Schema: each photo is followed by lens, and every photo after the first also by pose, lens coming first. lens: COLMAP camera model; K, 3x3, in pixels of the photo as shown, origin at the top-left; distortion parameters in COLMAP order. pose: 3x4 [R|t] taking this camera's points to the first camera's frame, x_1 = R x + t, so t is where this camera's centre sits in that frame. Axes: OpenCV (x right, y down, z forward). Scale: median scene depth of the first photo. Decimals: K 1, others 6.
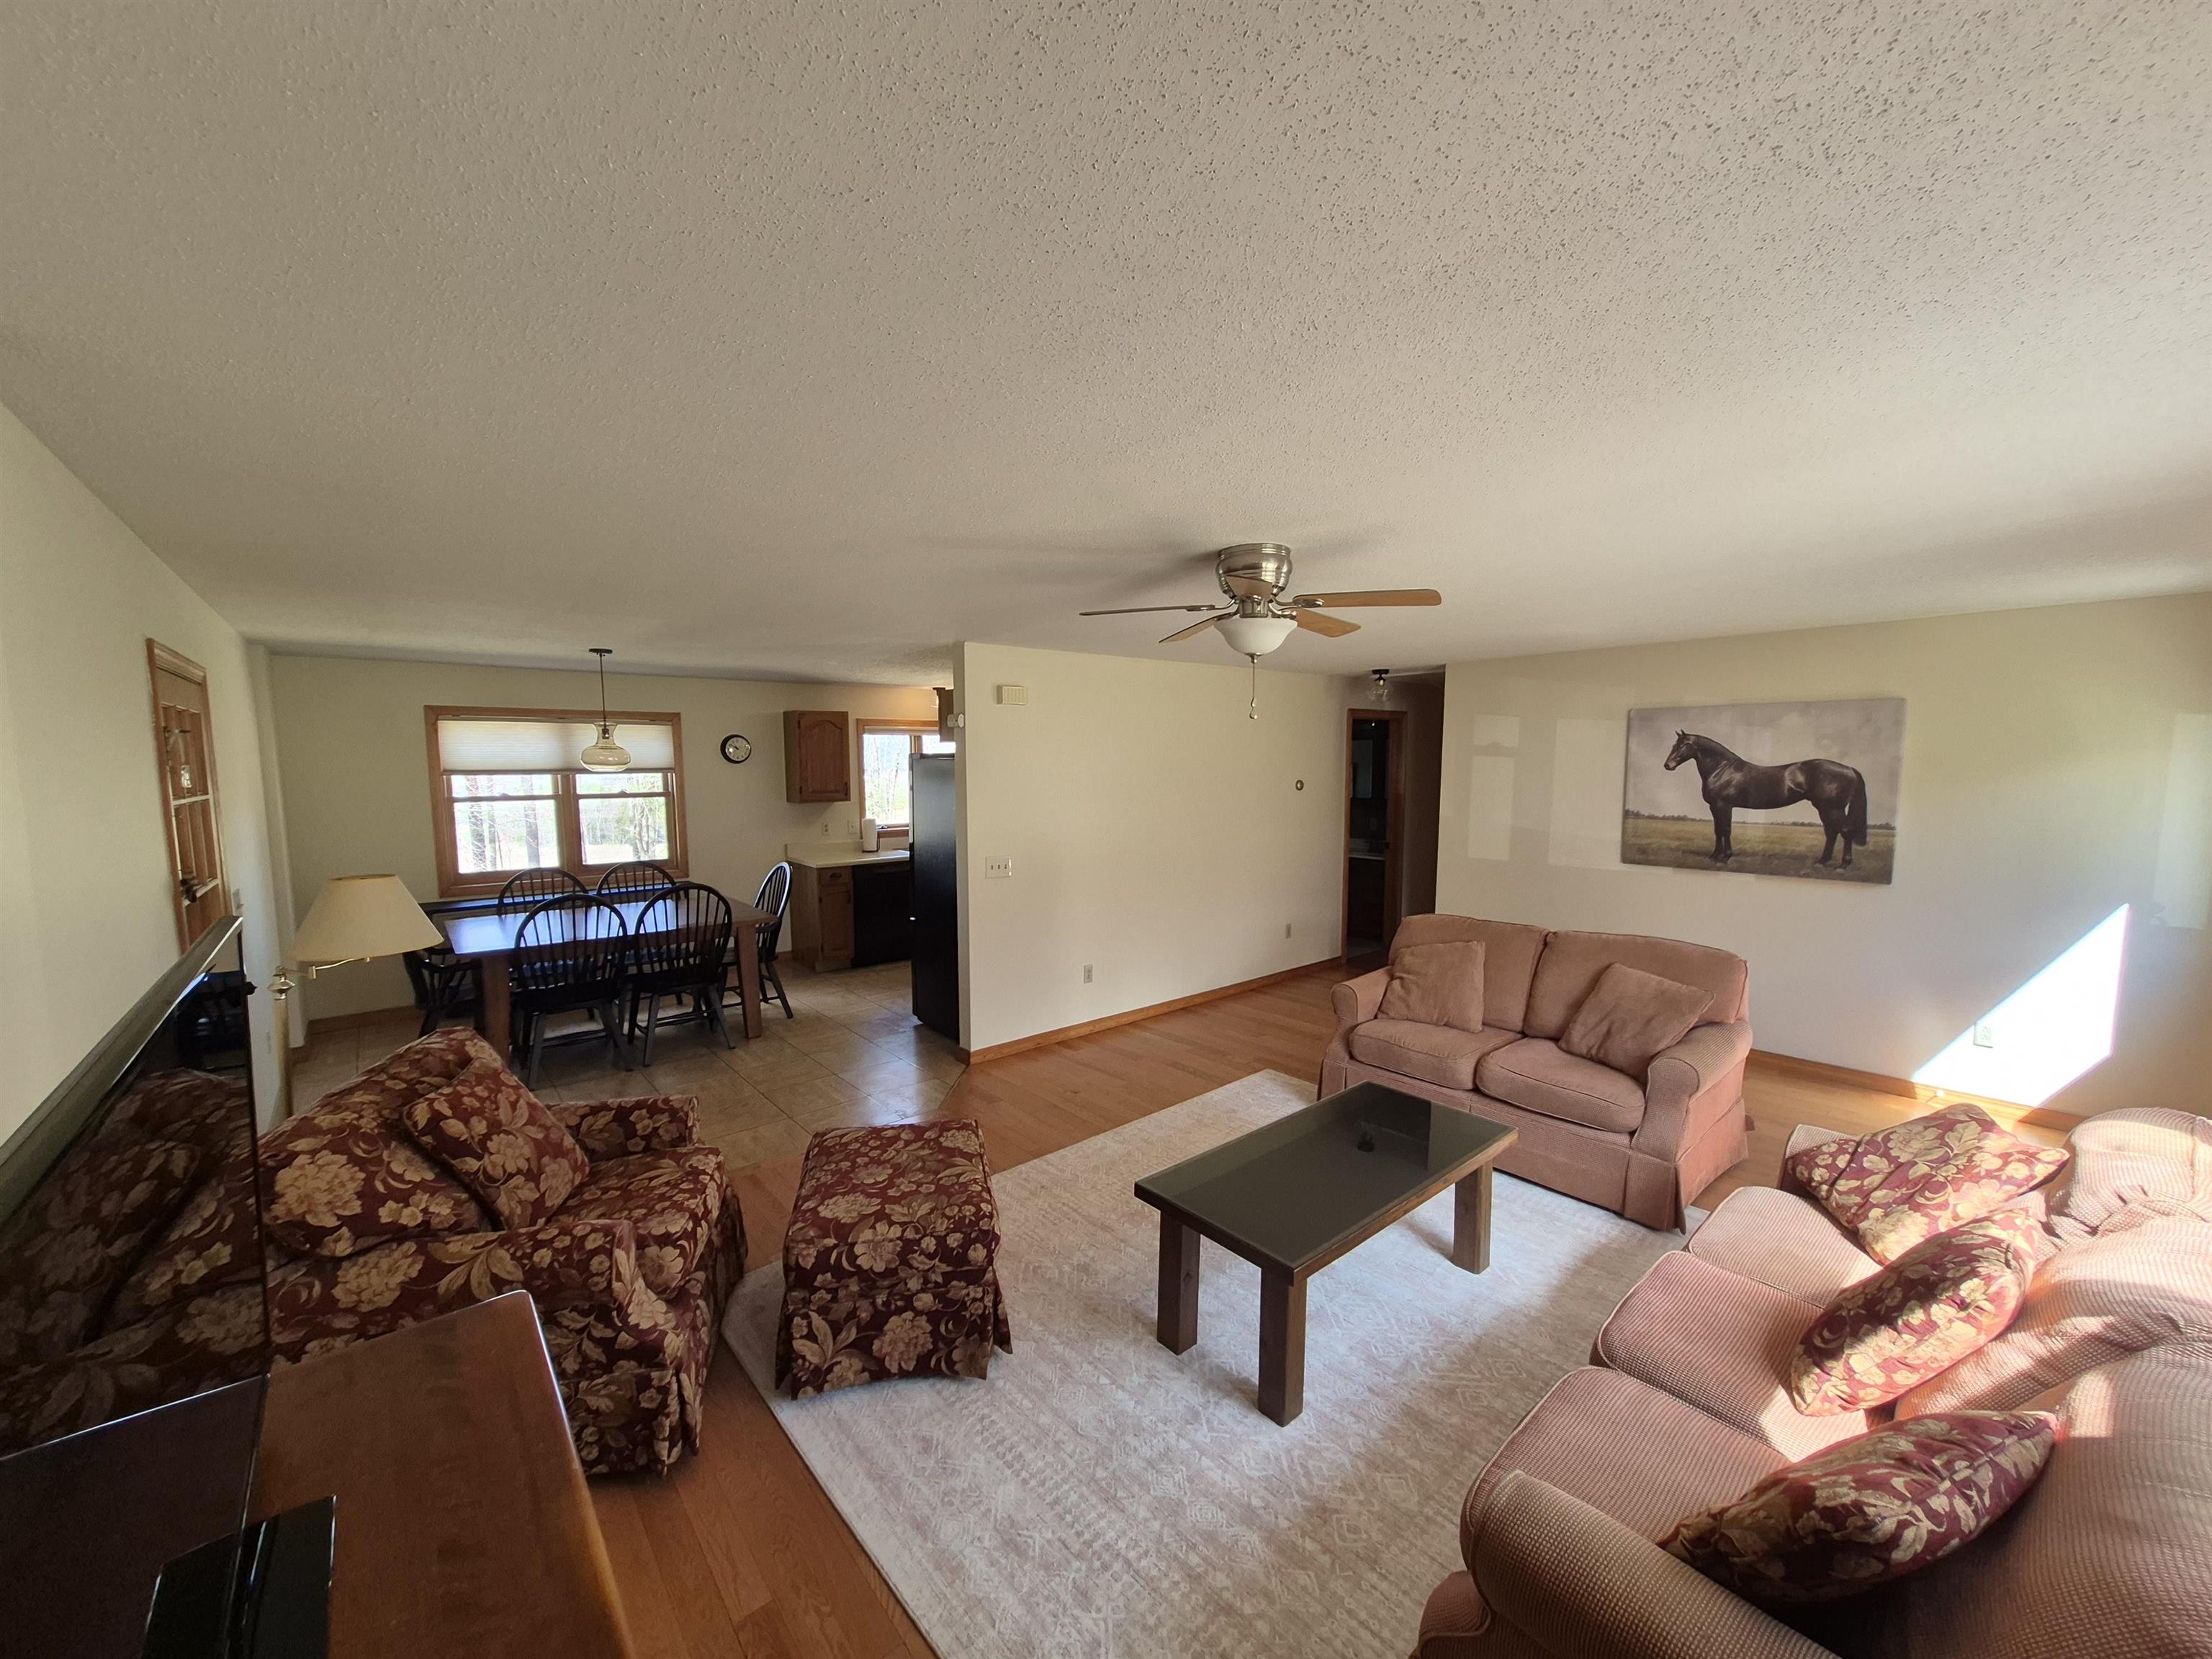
lens RADIAL K [[862.6, 0, 1105.8], [0, 862.6, 842.8], [0, 0, 1]] dist [-0.000413, 0.000243]
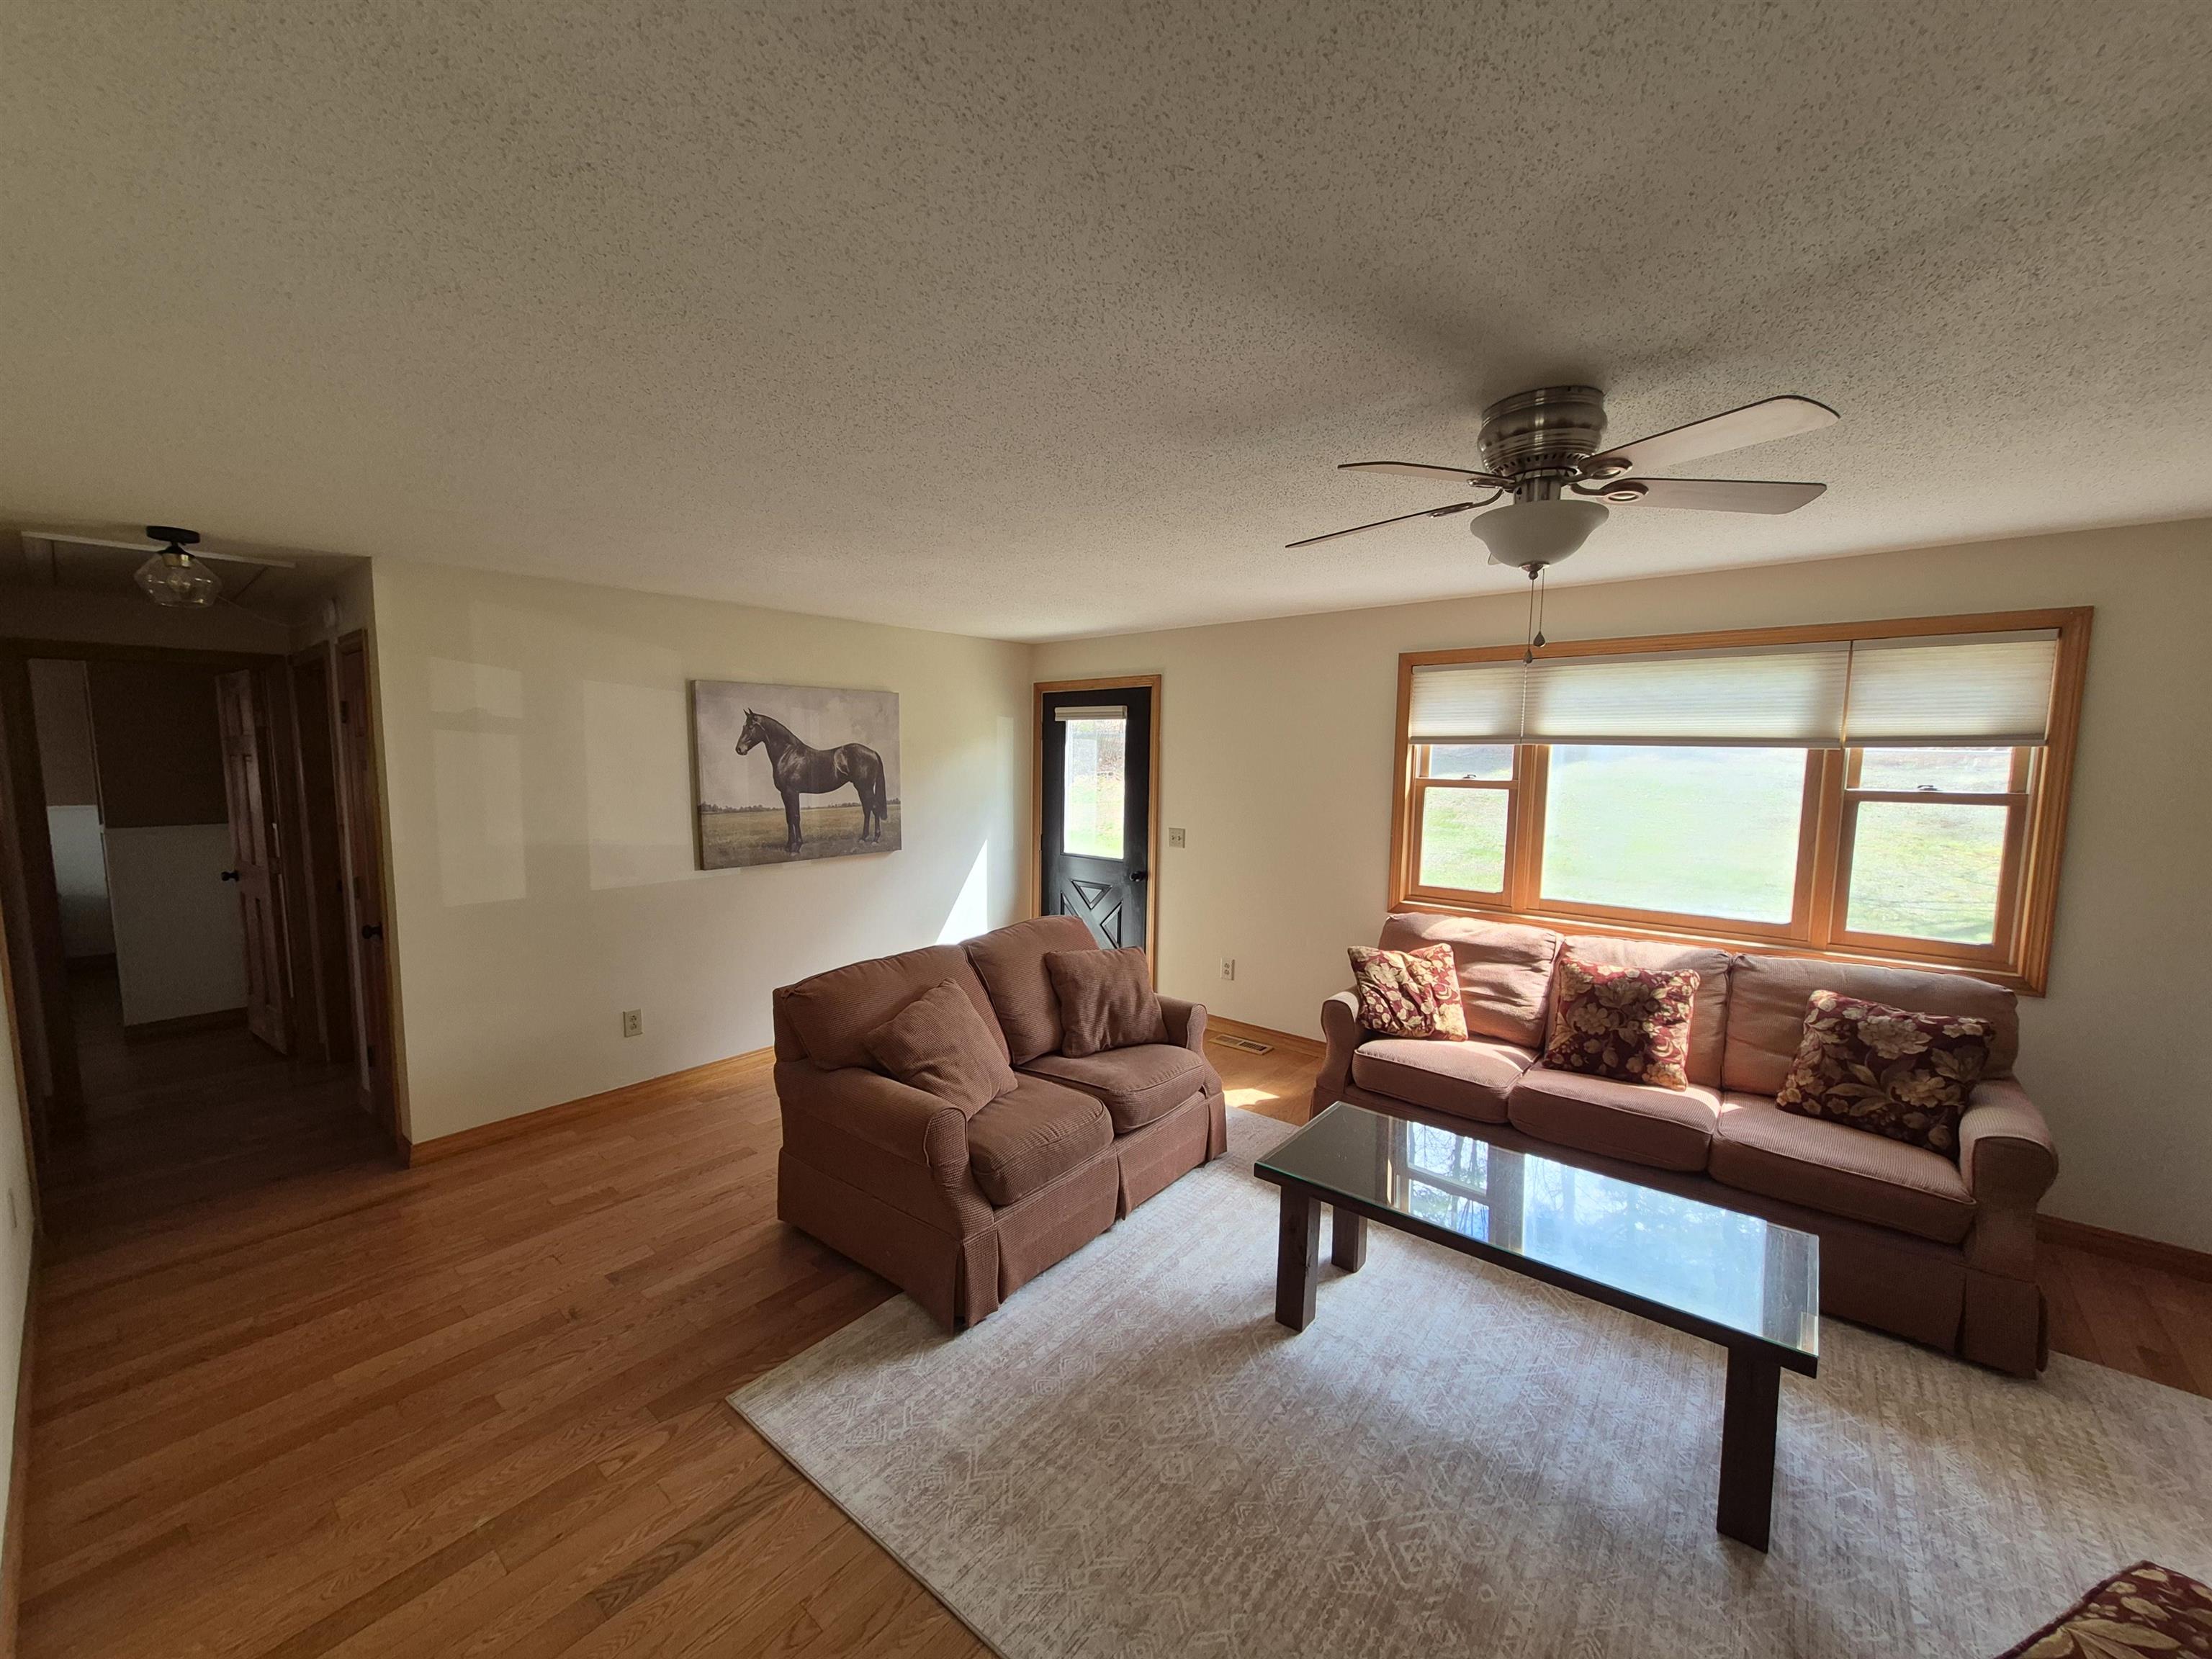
lens RADIAL K [[862.6, 0, 1106.6], [0, 862.6, 830.1], [0, 0, 1]] dist [-0.000413, 0.000243]
pose [[-0.171639, -0.093967, 0.980668, -0.277137], [0.083729, 0.990448, 0.109559, -0.077974], [-0.981595, 0.100915, -0.162131, 0.838395]]
